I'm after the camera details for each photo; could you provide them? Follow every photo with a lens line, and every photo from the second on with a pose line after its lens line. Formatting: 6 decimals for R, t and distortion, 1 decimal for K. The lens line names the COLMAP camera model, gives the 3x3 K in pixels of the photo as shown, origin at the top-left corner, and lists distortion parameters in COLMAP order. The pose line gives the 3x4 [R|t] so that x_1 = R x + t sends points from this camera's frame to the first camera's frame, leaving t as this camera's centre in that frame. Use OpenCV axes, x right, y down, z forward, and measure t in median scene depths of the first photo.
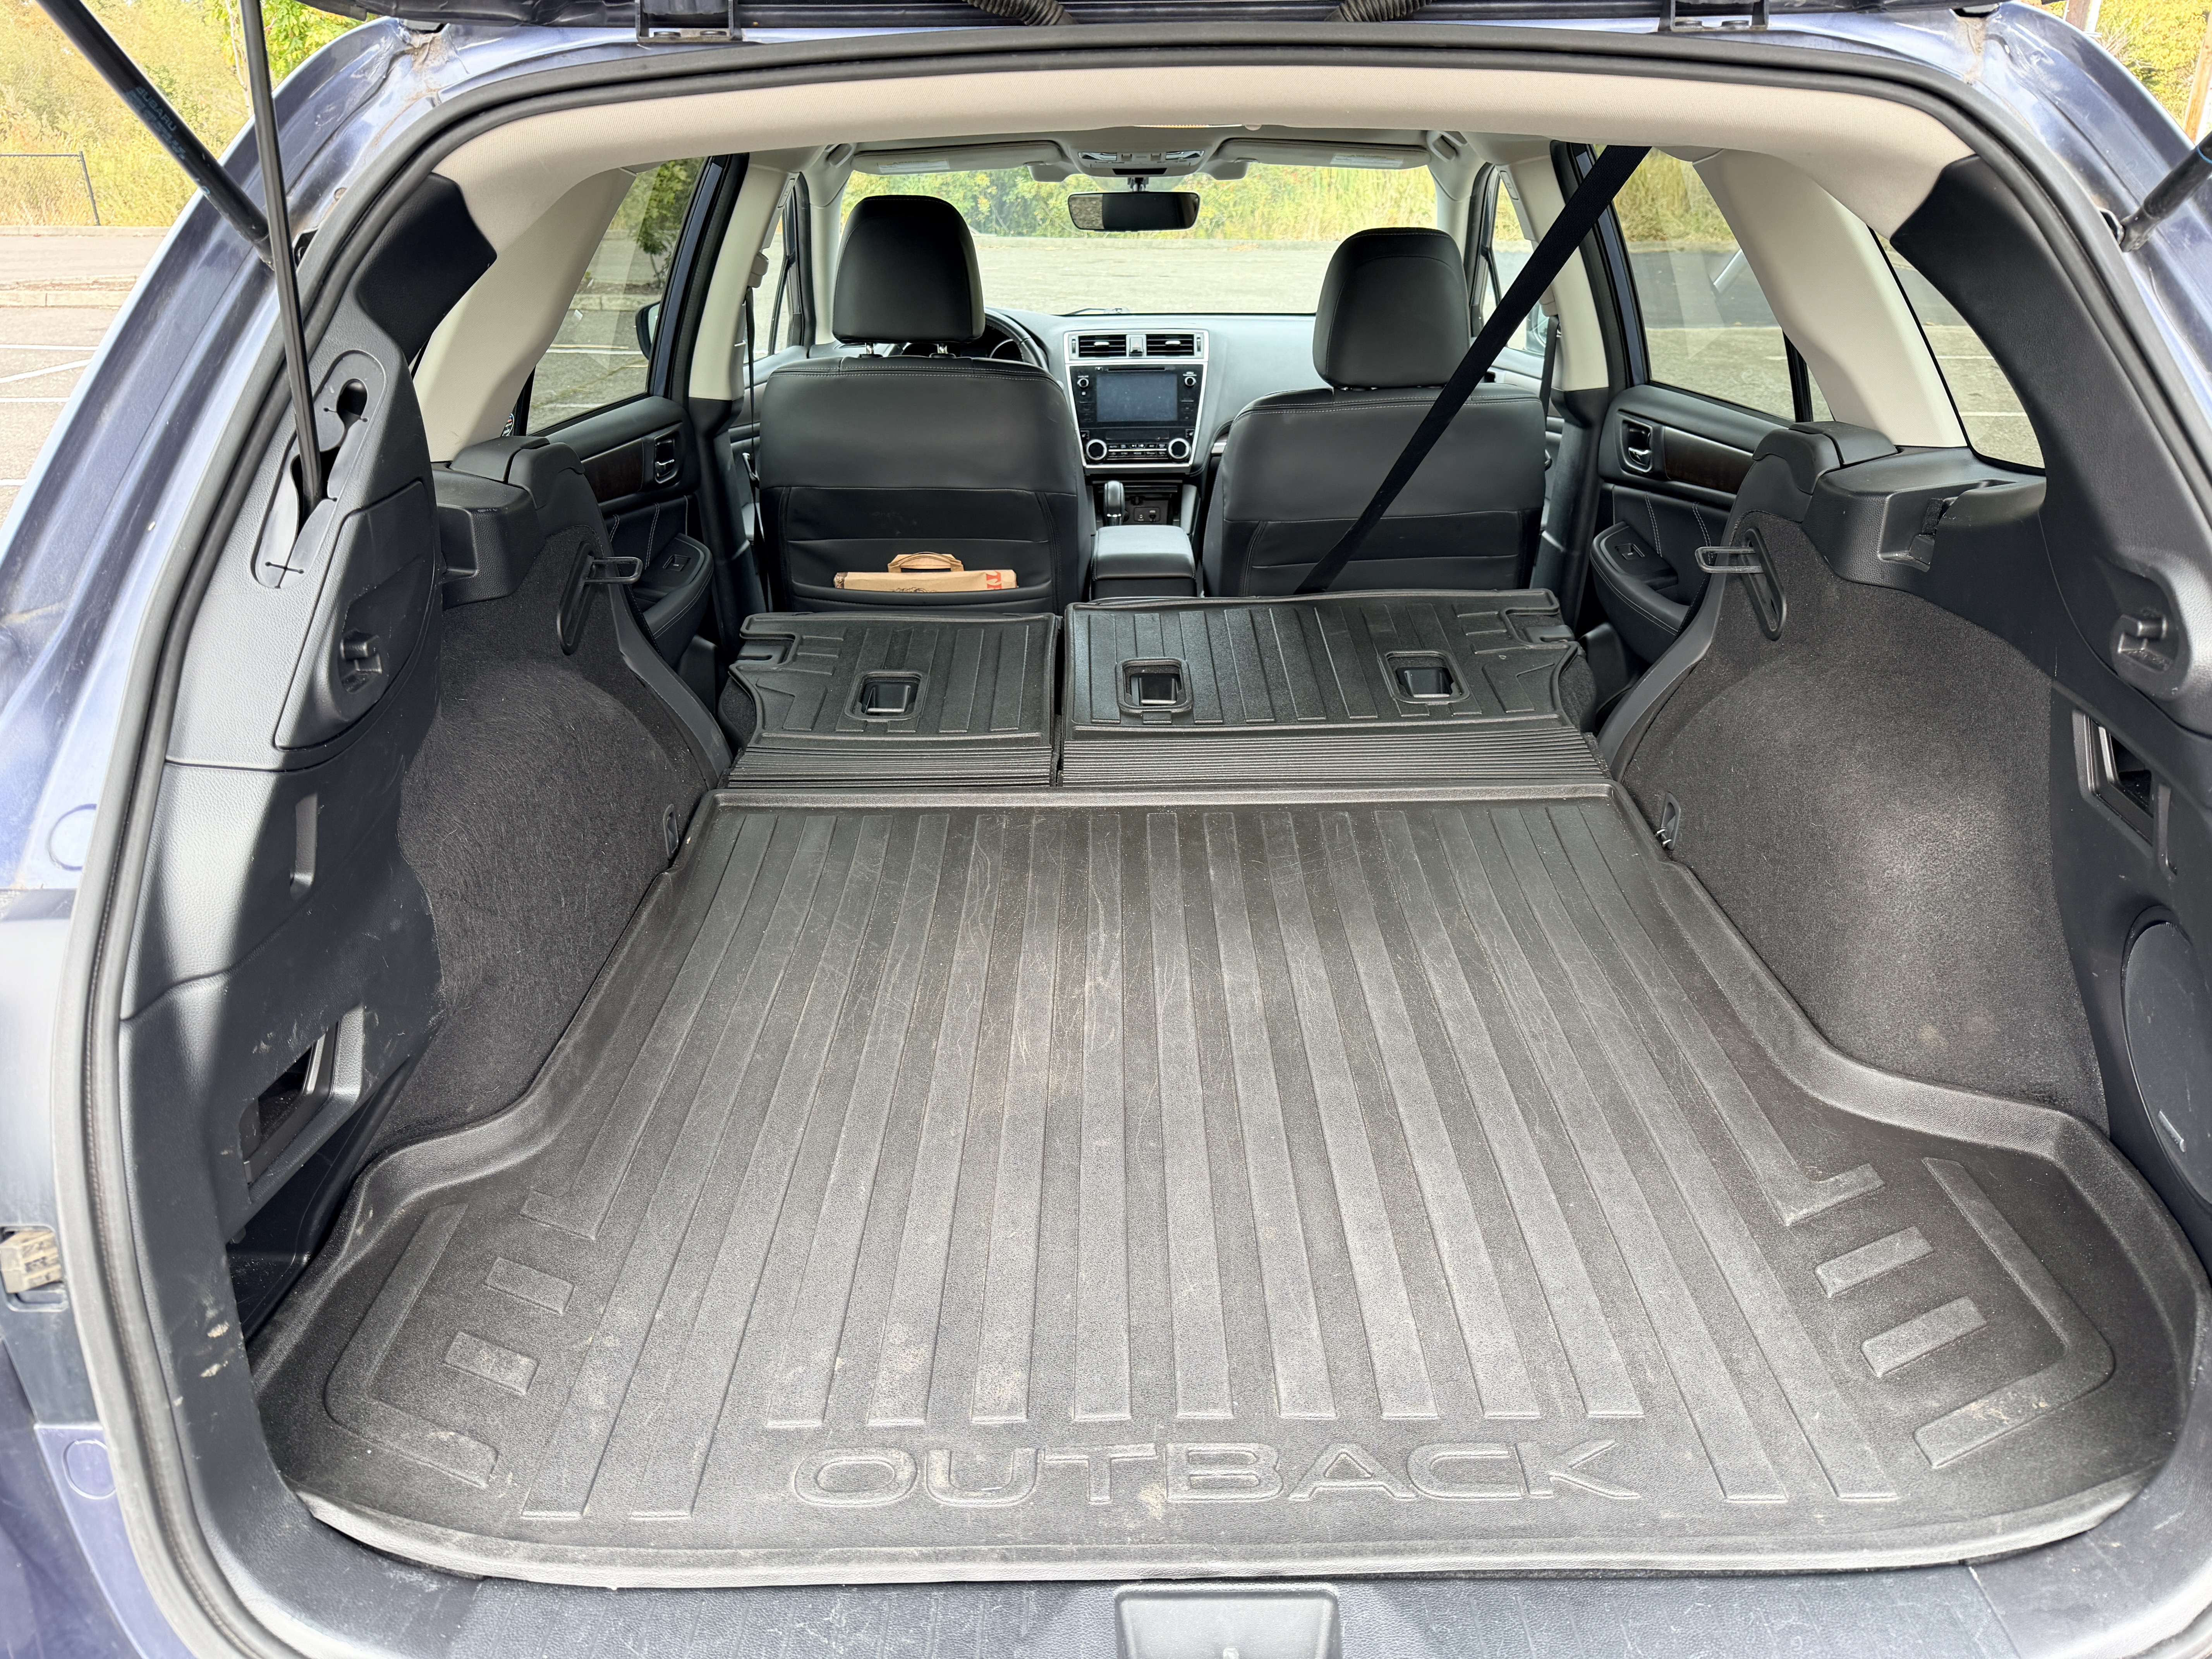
lens RADIAL K [[1600.8, 0, 1089.1], [0, 1600.8, 843.0], [0, 0, 1]] dist [0.045024, -0.046865]
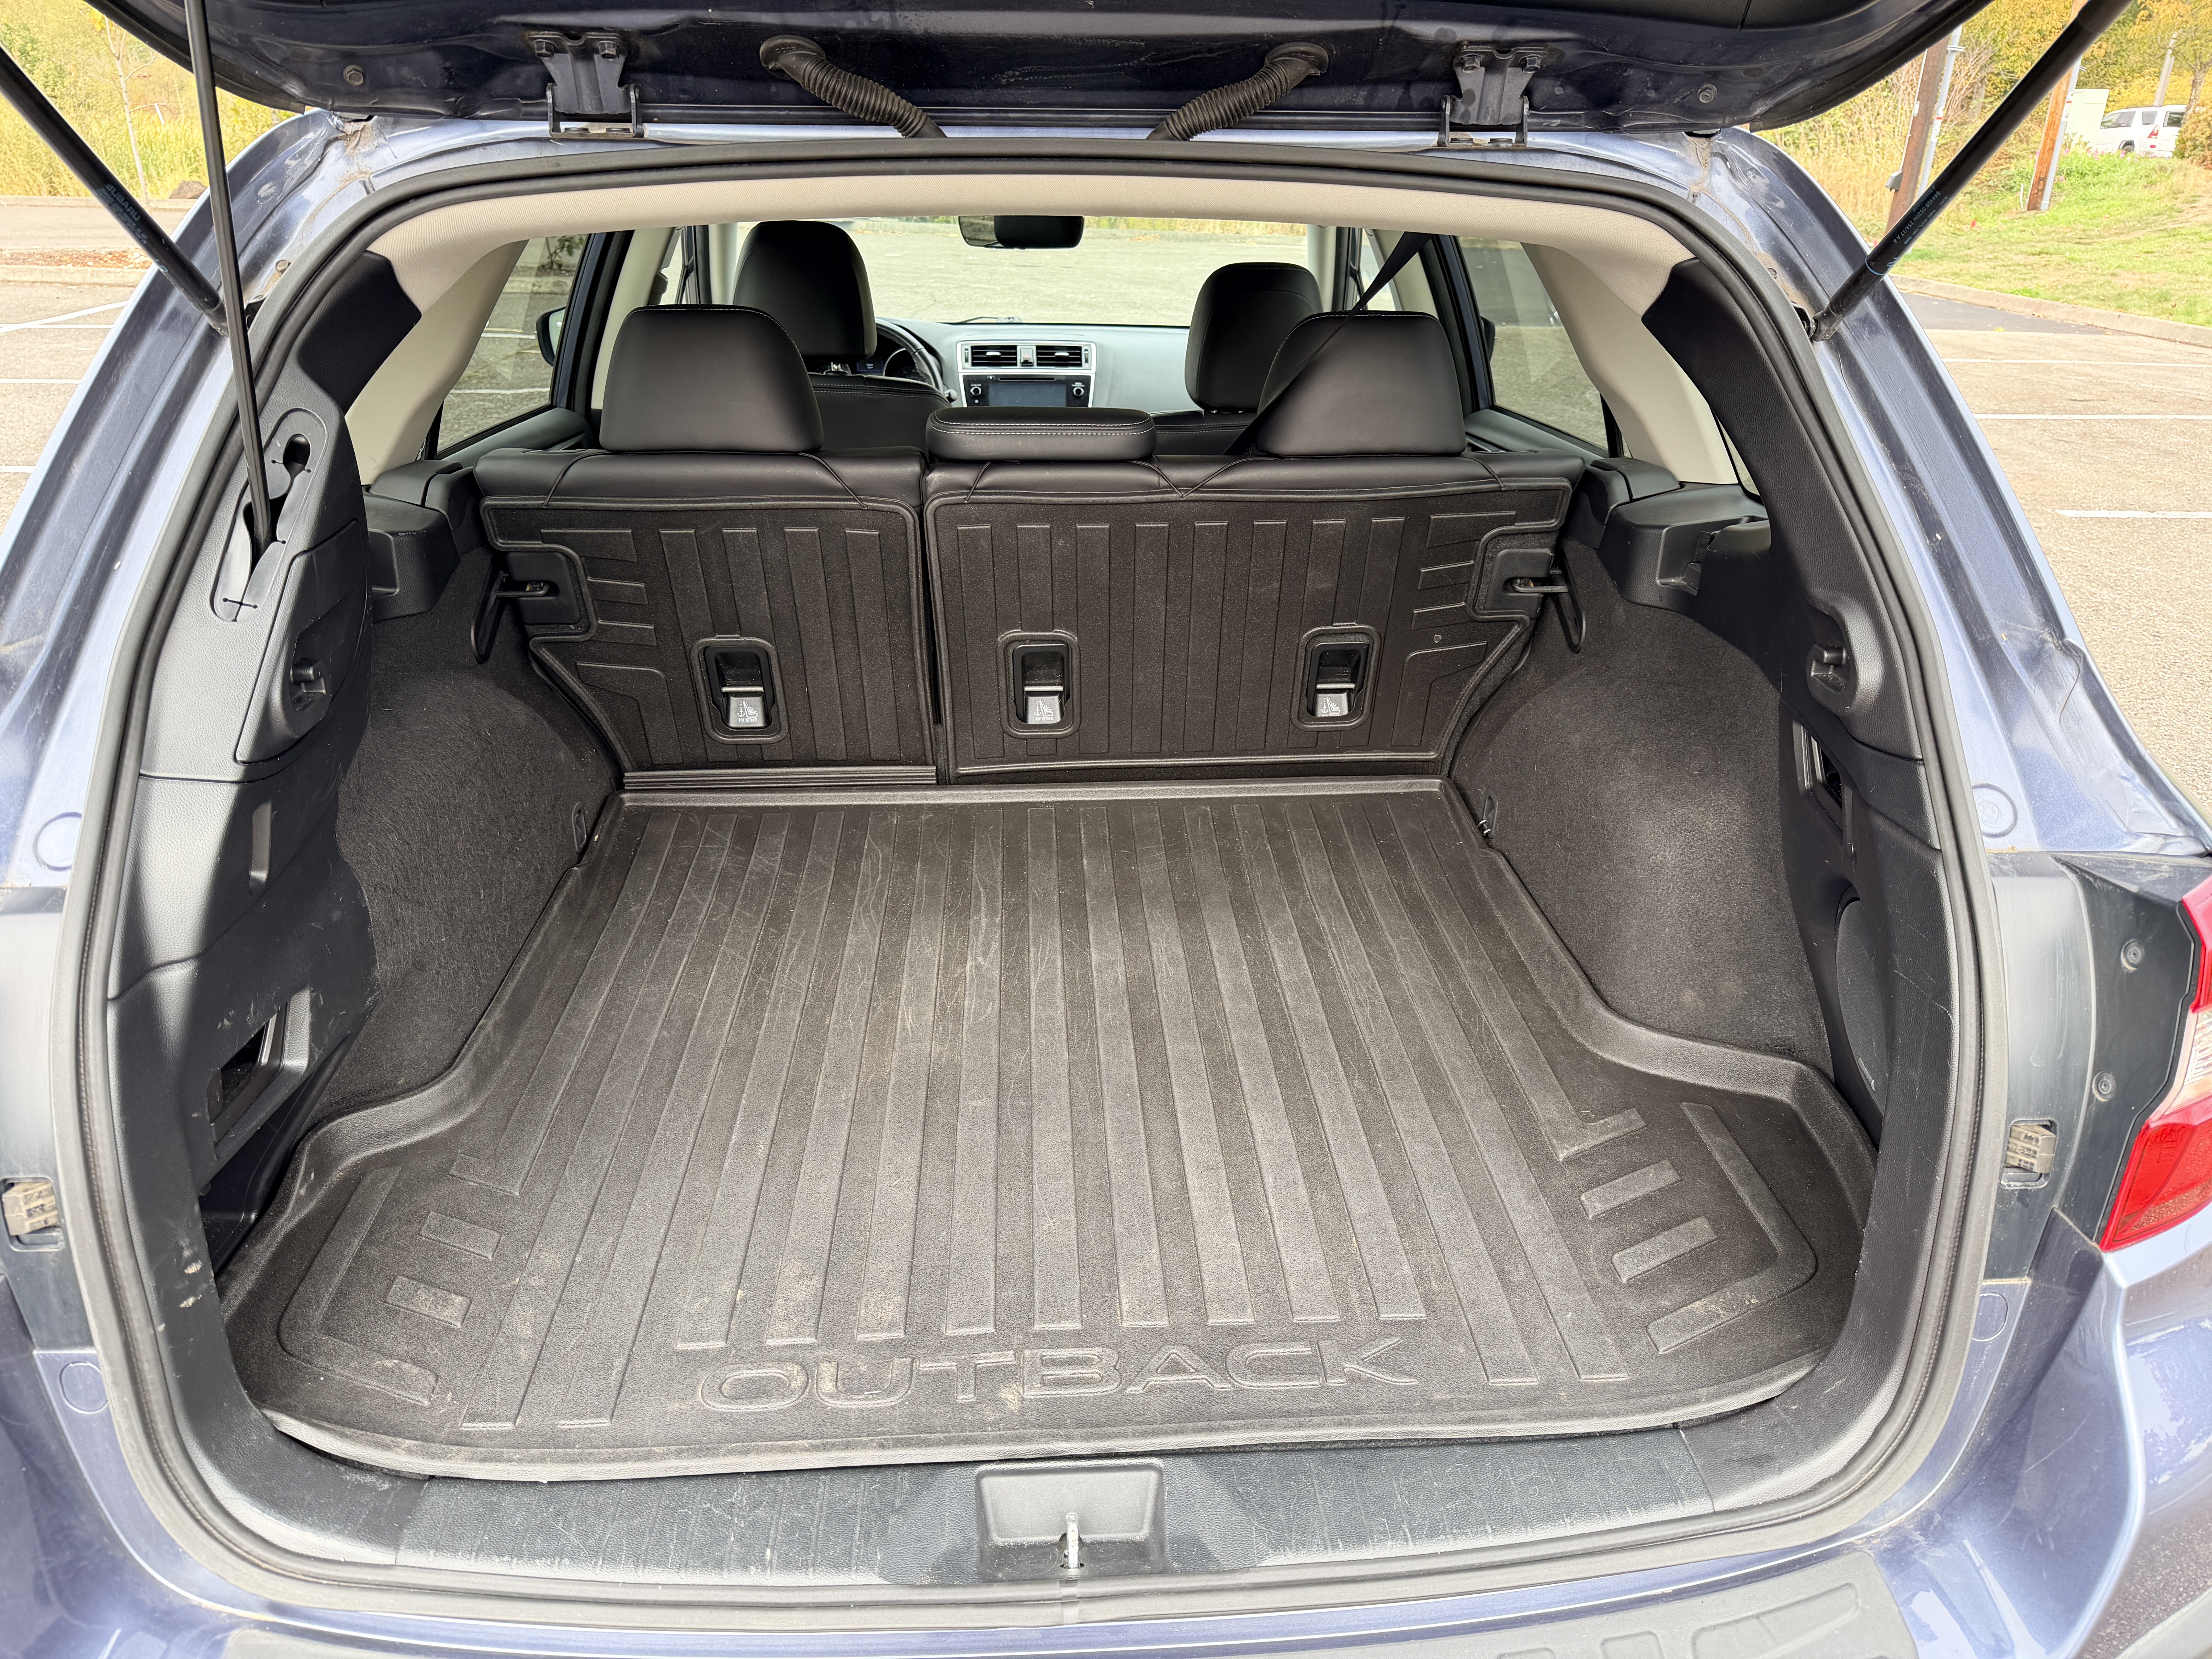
lens RADIAL K [[1600.8, 0, 1106.8], [0, 1600.8, 842.8], [0, 0, 1]] dist [0.045024, -0.046865]
pose [[0.997740, -0.006676, 0.066862, 0.029169], [0.006094, 0.999942, 0.008897, -0.006526], [-0.066918, -0.008470, 0.997723, -0.151619]]
